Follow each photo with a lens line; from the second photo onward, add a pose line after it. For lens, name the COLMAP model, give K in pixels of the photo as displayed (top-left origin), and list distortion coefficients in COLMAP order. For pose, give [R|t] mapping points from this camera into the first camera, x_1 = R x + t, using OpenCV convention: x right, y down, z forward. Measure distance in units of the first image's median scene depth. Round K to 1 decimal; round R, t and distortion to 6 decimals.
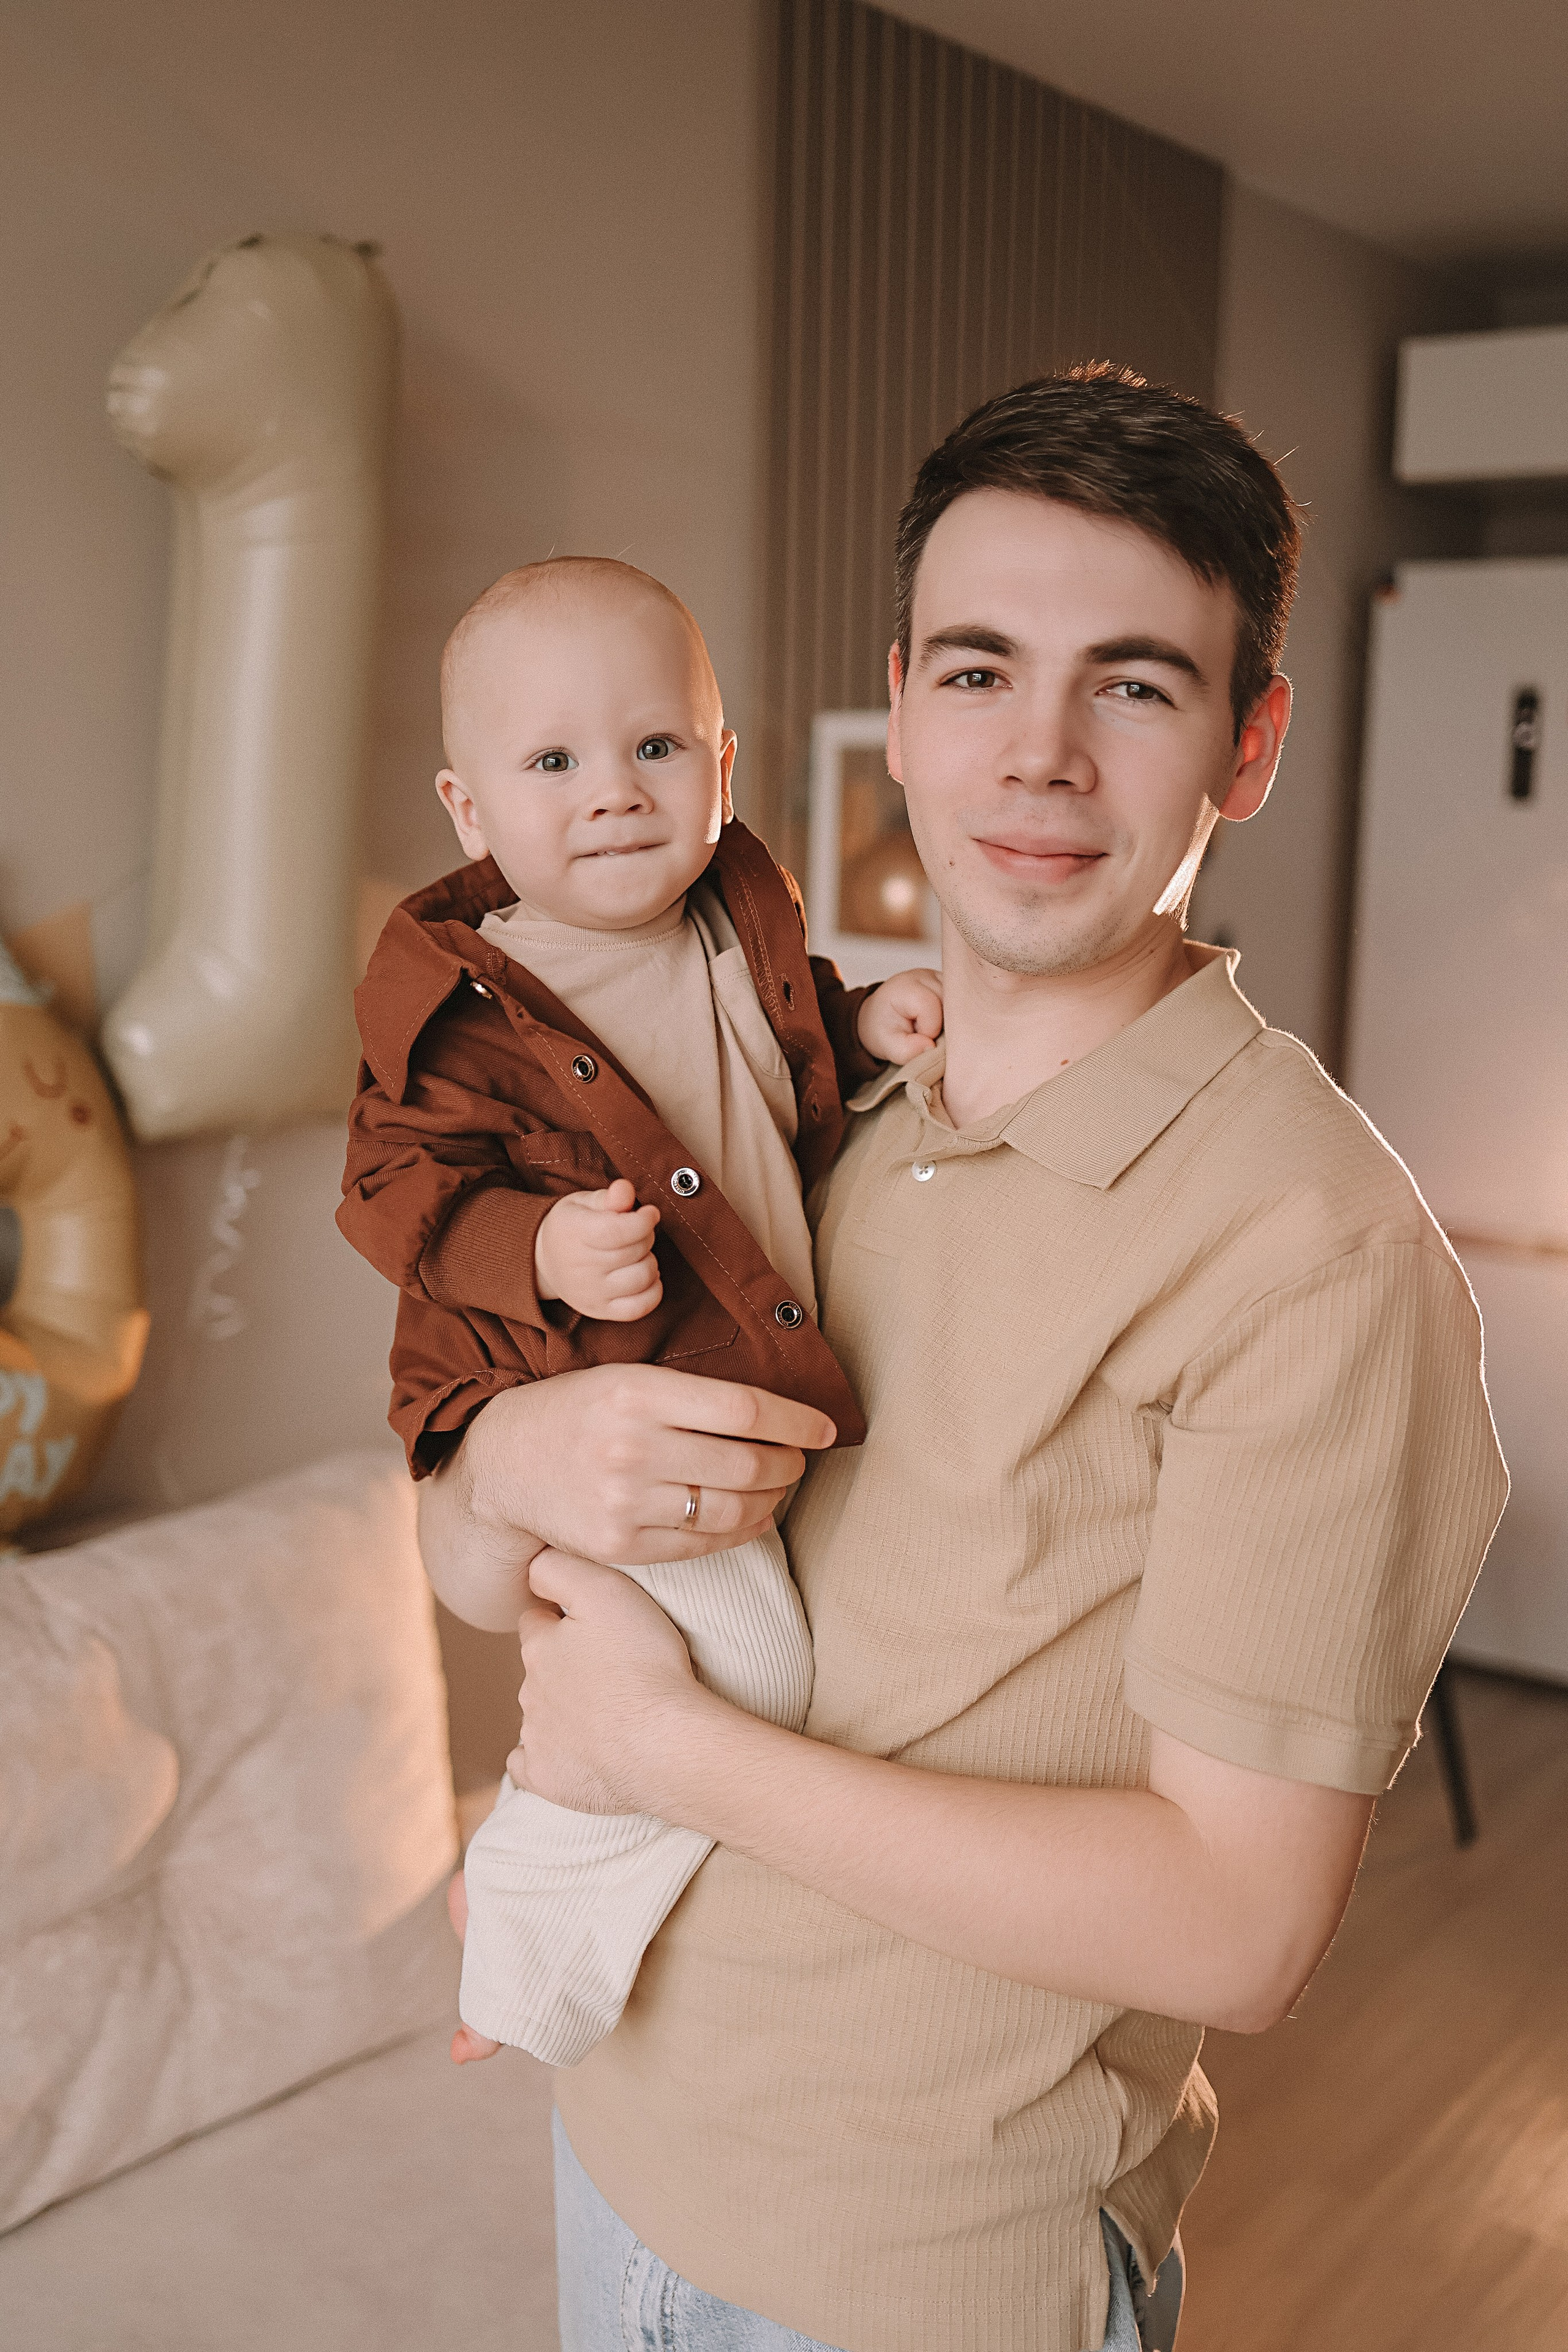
lens RADIAL K [[2403.9, 0, 788.5], [0, 2403.9, 1181.2], [0, 0, 1]] dist [-0.015241, 0.000000]
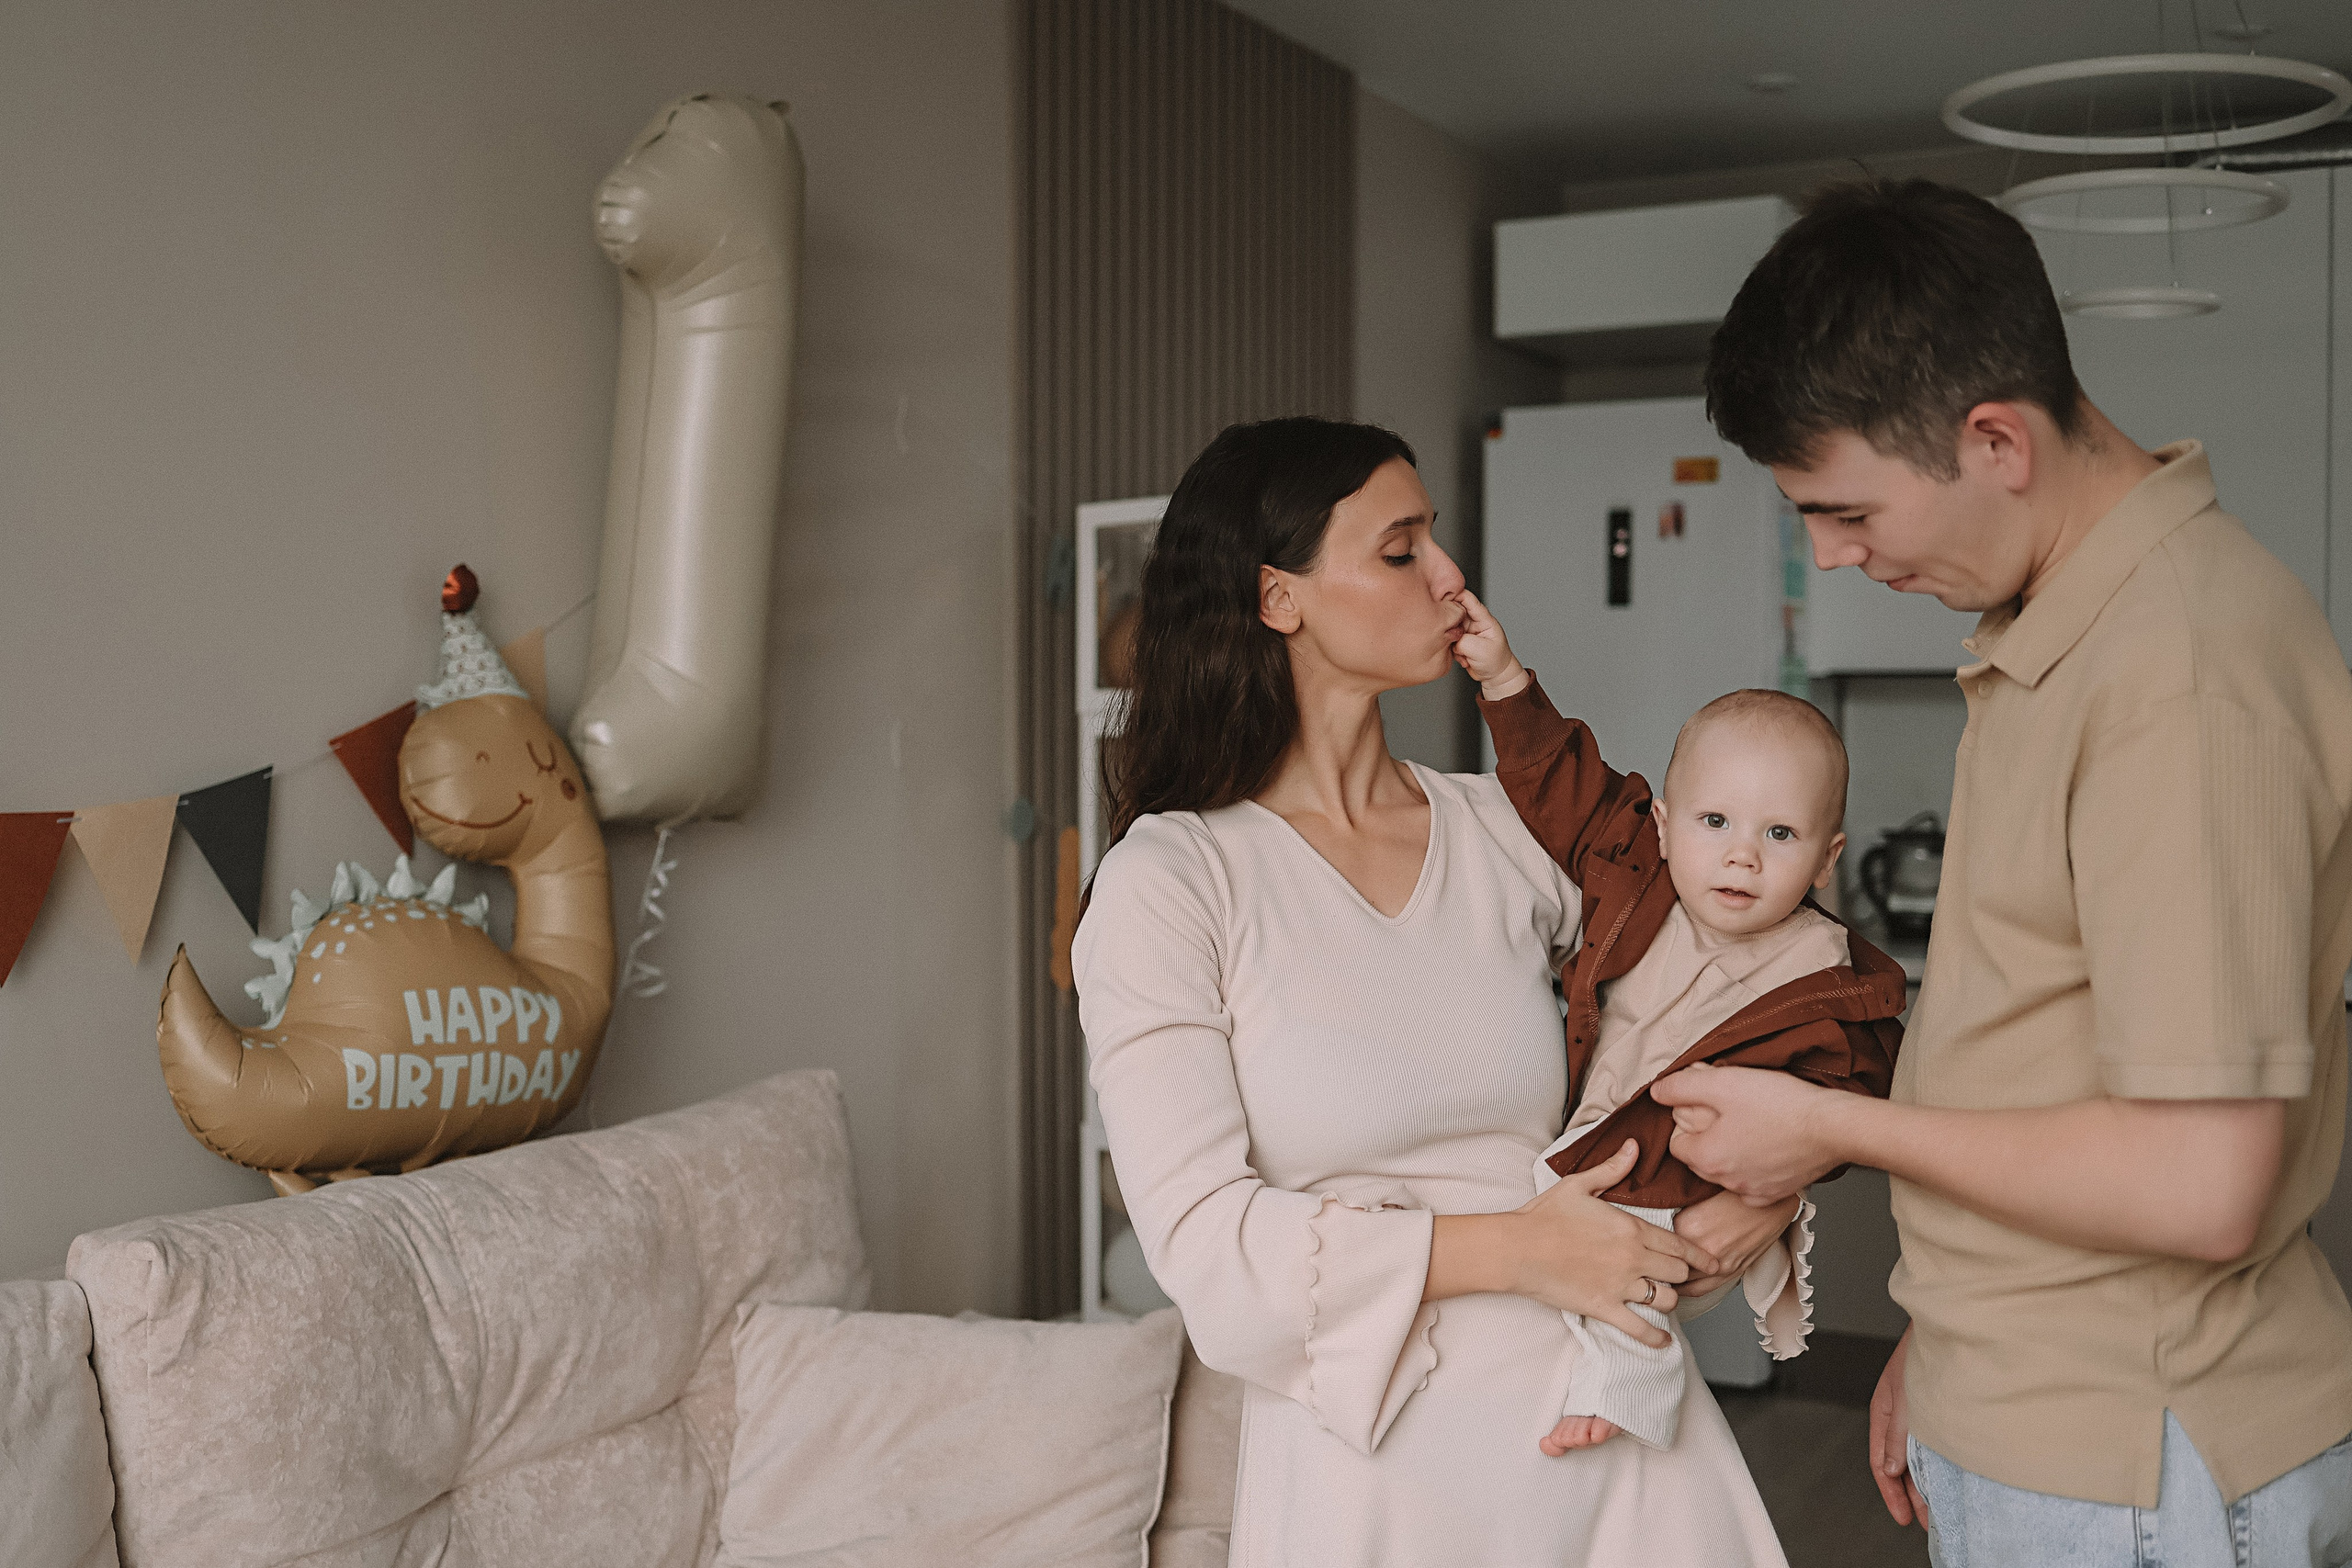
lens RADIAL K [[2403.7, 0, 1177.2], [0, 2403.7, 784.3], [0, 0, 1]] dist [-0.015241, 0.000000]
pose [[0.990063, -0.030881, 0.137194, -0.158972], [0.047312, 0.991866, -0.118169, 0.127789], [-0.132429, 0.123486, 0.983470, -0.229286]]
